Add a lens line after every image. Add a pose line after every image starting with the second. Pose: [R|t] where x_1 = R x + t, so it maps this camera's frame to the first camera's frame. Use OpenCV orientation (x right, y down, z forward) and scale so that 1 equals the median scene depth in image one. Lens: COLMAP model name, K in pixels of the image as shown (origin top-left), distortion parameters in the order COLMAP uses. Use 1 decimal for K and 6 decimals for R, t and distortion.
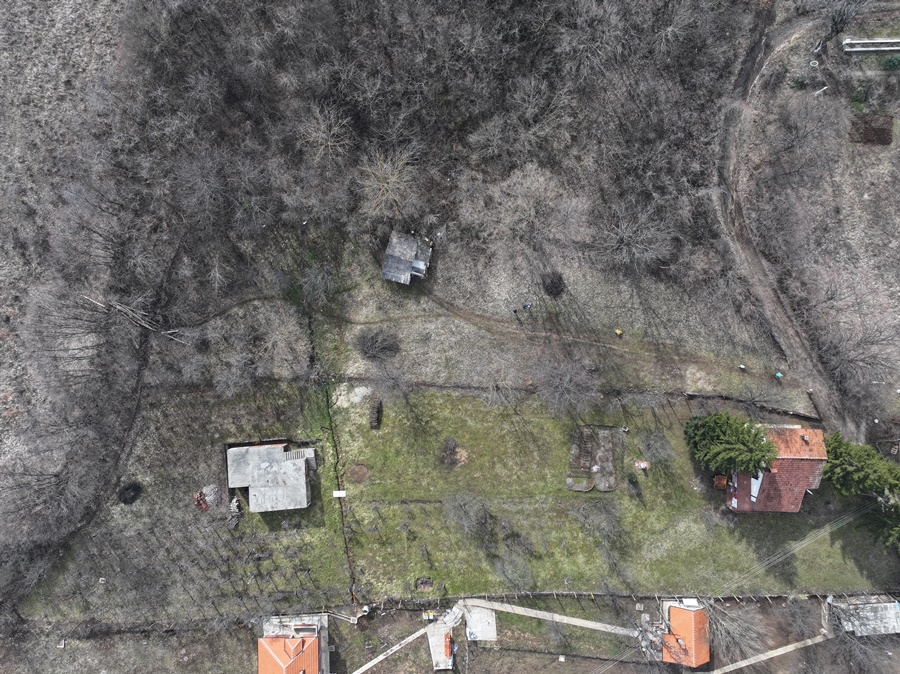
lens RADIAL K [[635.2, 0, 454.3], [0, 635.2, 334.6], [0, 0, 1]] dist [0.006492, 0.006097]
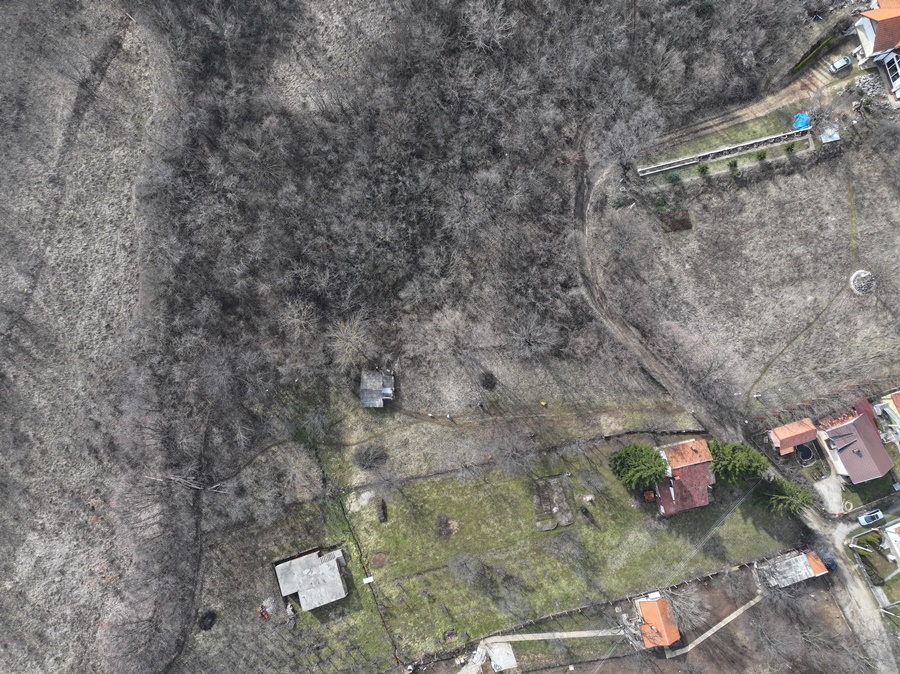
lens RADIAL K [[635.2, 0, 454.3], [0, 635.2, 334.6], [0, 0, 1]] dist [0.006492, 0.006097]
pose [[0.969885, -0.241884, 0.028549, 0.072020], [0.243558, 0.962436, -0.119984, -0.028731], [0.001546, 0.123324, 0.992365, -0.339798]]
